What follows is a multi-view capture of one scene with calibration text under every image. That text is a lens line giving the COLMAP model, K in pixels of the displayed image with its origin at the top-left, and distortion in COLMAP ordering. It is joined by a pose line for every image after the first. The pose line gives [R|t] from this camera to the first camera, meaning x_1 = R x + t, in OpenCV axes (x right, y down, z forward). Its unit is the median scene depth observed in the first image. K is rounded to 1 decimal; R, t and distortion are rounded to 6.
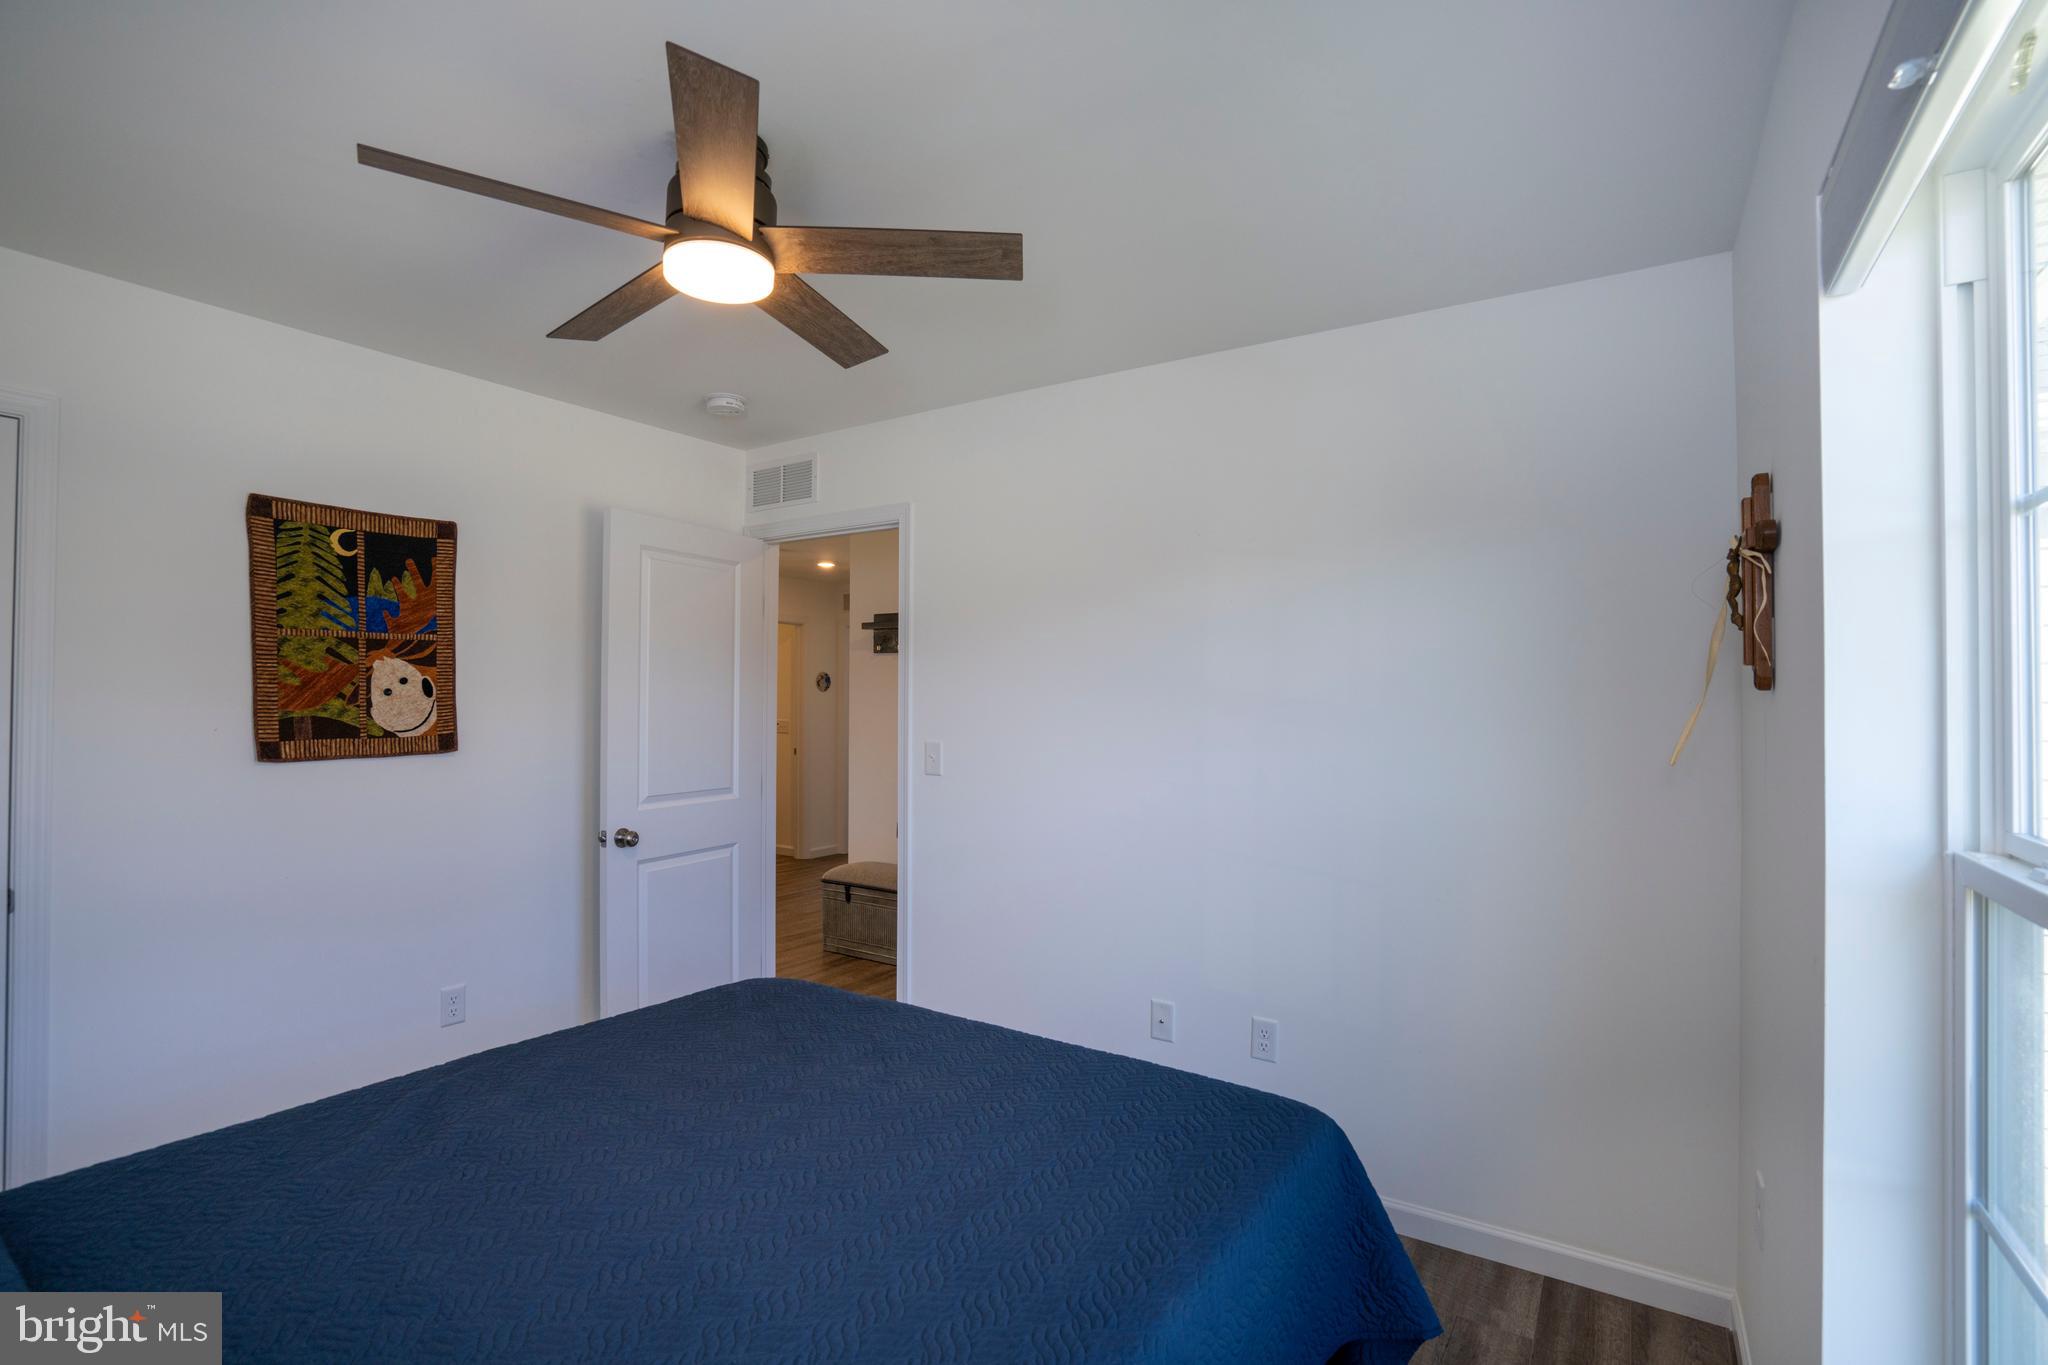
lens RADIAL K [[940.3, 0, 1015.1], [0, 940.3, 693.8], [0, 0, 1]] dist [-0.064379, 0.017043]
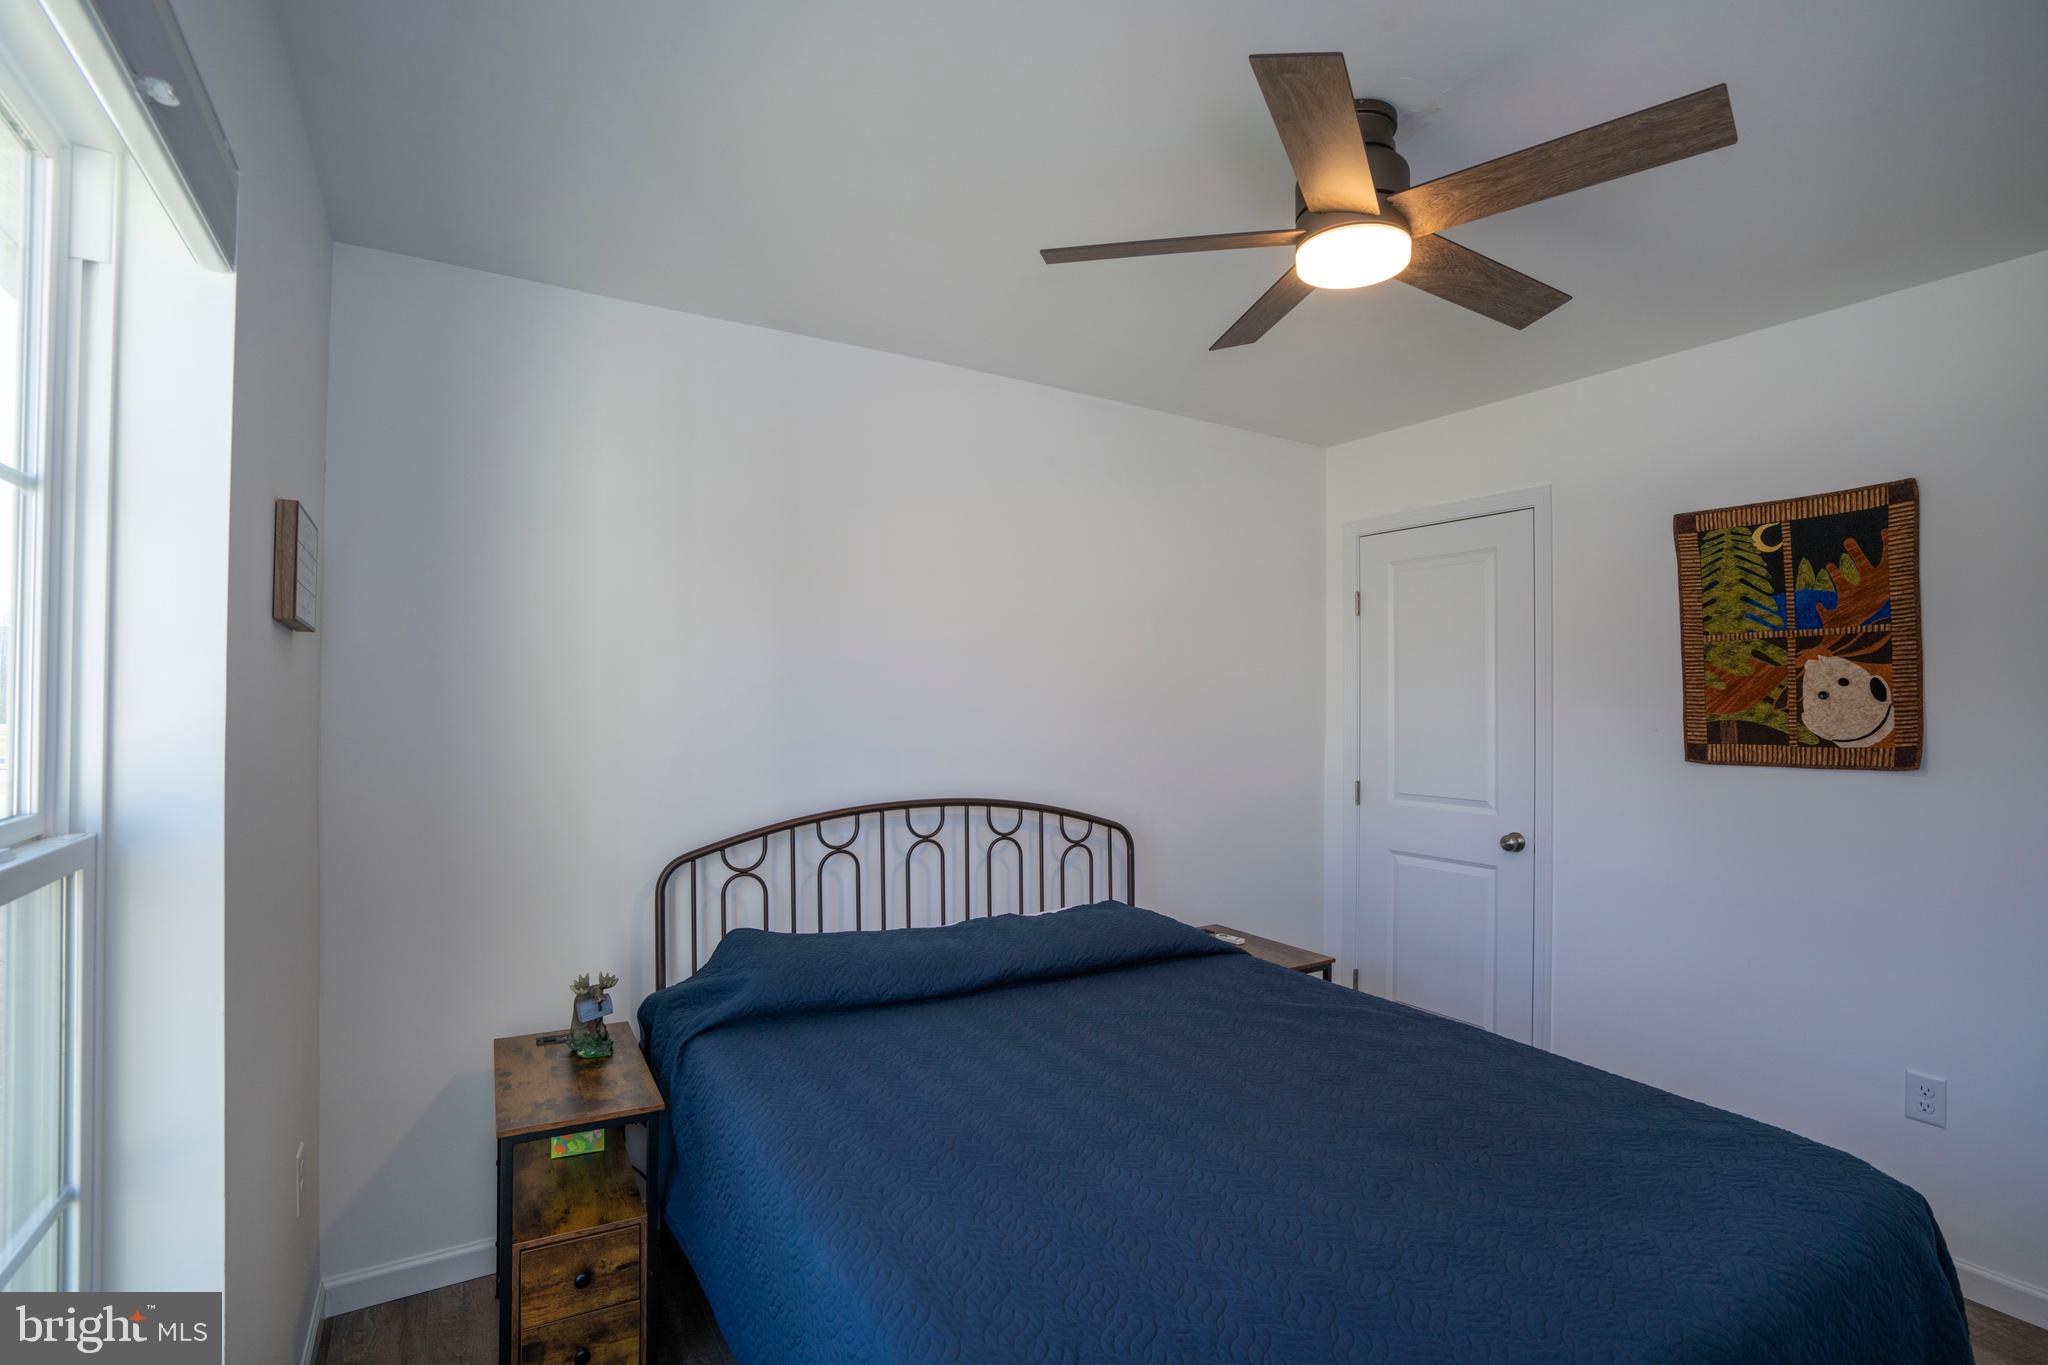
lens RADIAL K [[940.3, 0, 1015.1], [0, 940.3, 693.8], [0, 0, 1]] dist [-0.064379, 0.017043]
pose [[-0.444405, -0.014120, -0.895715, 0.454872], [-0.001553, 0.999886, -0.014991, 0.011389], [0.895825, -0.005271, -0.444376, 0.715049]]
